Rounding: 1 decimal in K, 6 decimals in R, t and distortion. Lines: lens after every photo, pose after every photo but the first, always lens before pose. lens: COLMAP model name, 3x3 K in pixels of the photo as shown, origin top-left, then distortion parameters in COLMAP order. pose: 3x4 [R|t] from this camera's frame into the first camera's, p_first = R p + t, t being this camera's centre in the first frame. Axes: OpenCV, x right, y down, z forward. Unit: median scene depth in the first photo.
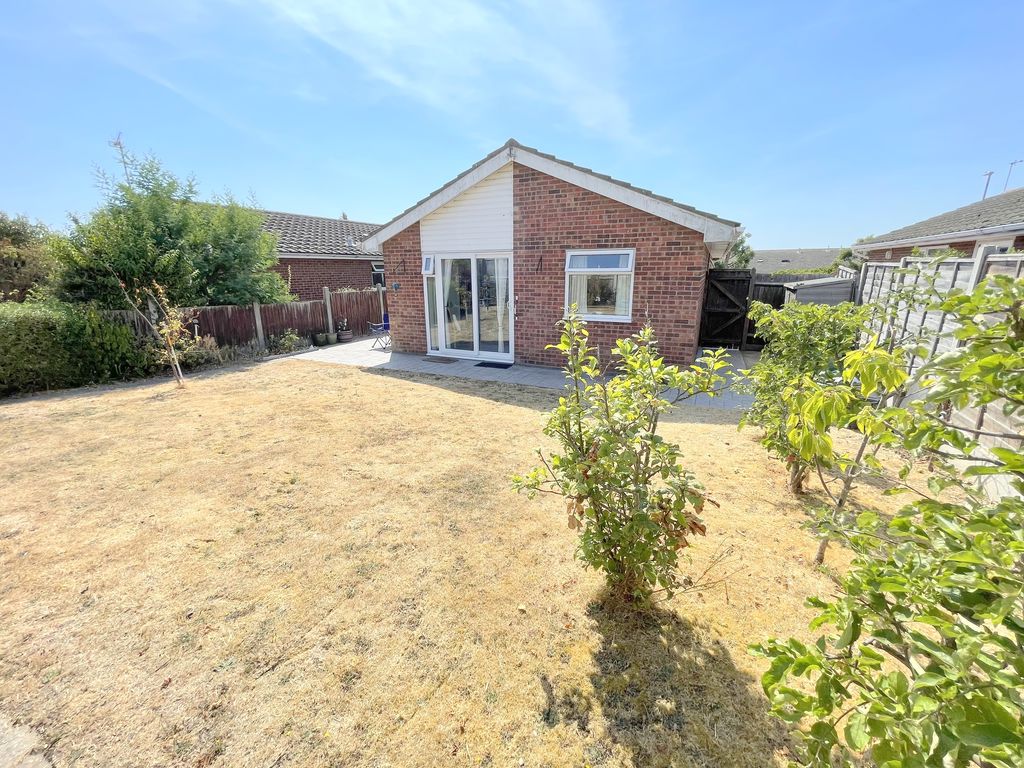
lens RADIAL K [[412.7, 0, 514.8], [0, 412.7, 382.1], [0, 0, 1]] dist [-0.001065, 0.000276]
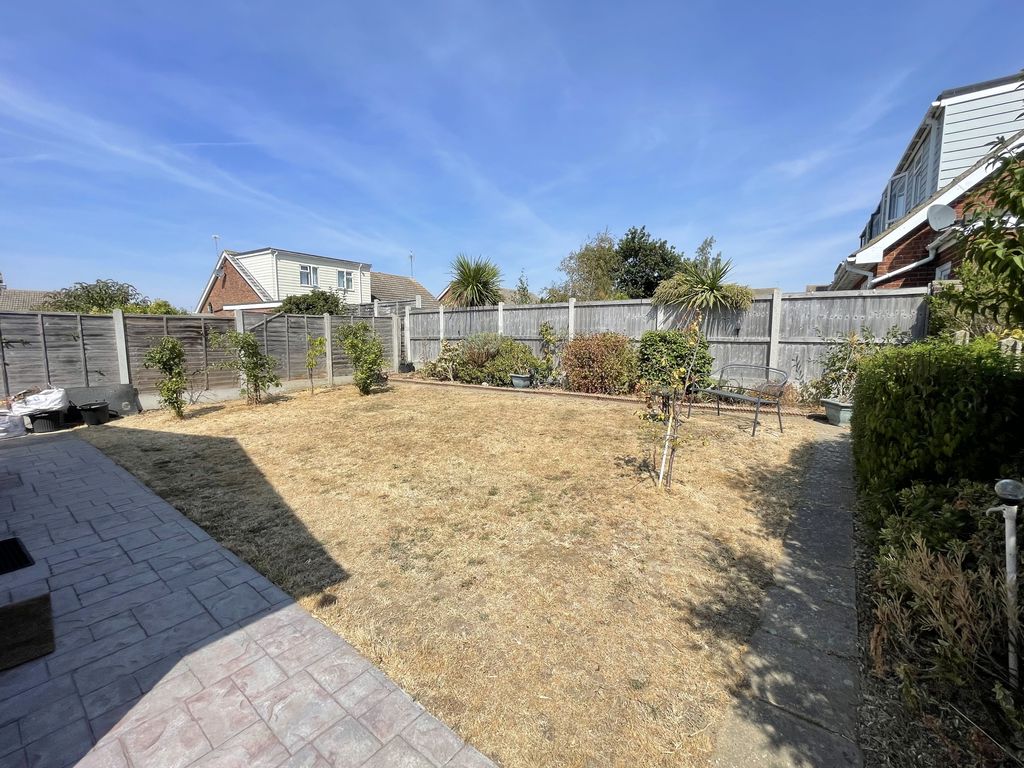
lens RADIAL K [[412.7, 0, 514.8], [0, 412.7, 382.1], [0, 0, 1]] dist [-0.001065, 0.000276]
pose [[-0.969045, -0.020438, 0.246038, -0.613264], [0.073091, 0.928143, 0.364977, -0.295491], [-0.235817, 0.371662, -0.897918, 1.235163]]
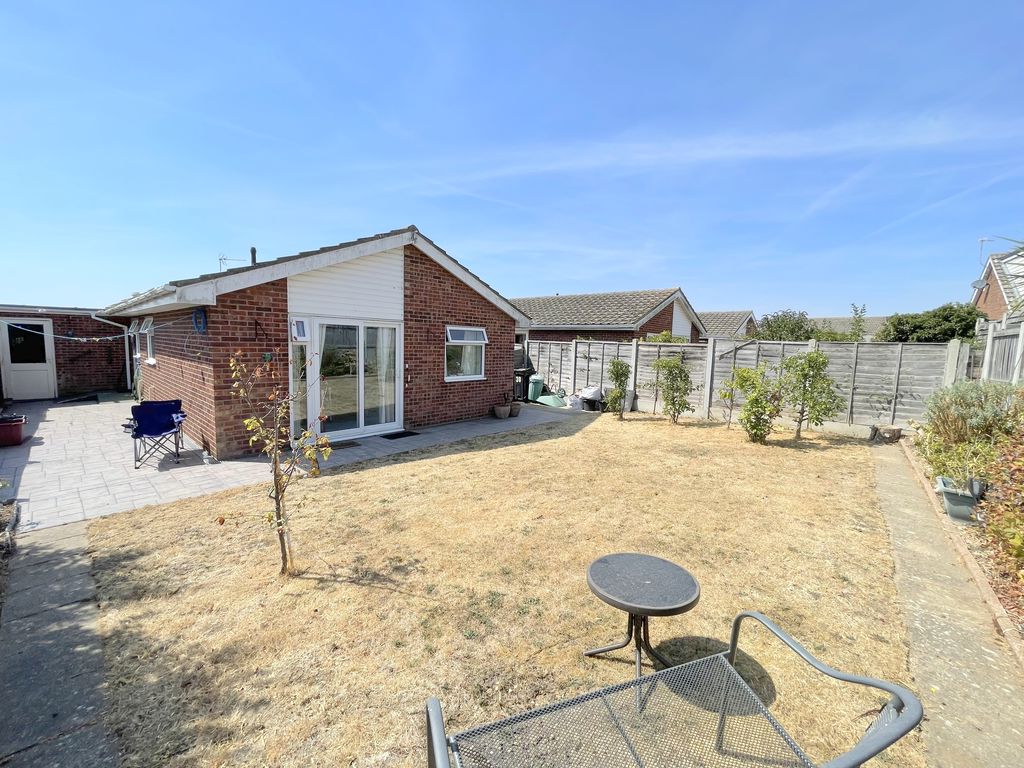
lens RADIAL K [[412.7, 0, 514.8], [0, 412.7, 382.1], [0, 0, 1]] dist [-0.001065, 0.000276]
pose [[0.295998, -0.076433, 0.952126, -0.952367], [0.220430, 0.975354, 0.009770, -0.120815], [-0.929406, 0.206985, 0.305551, 0.463239]]
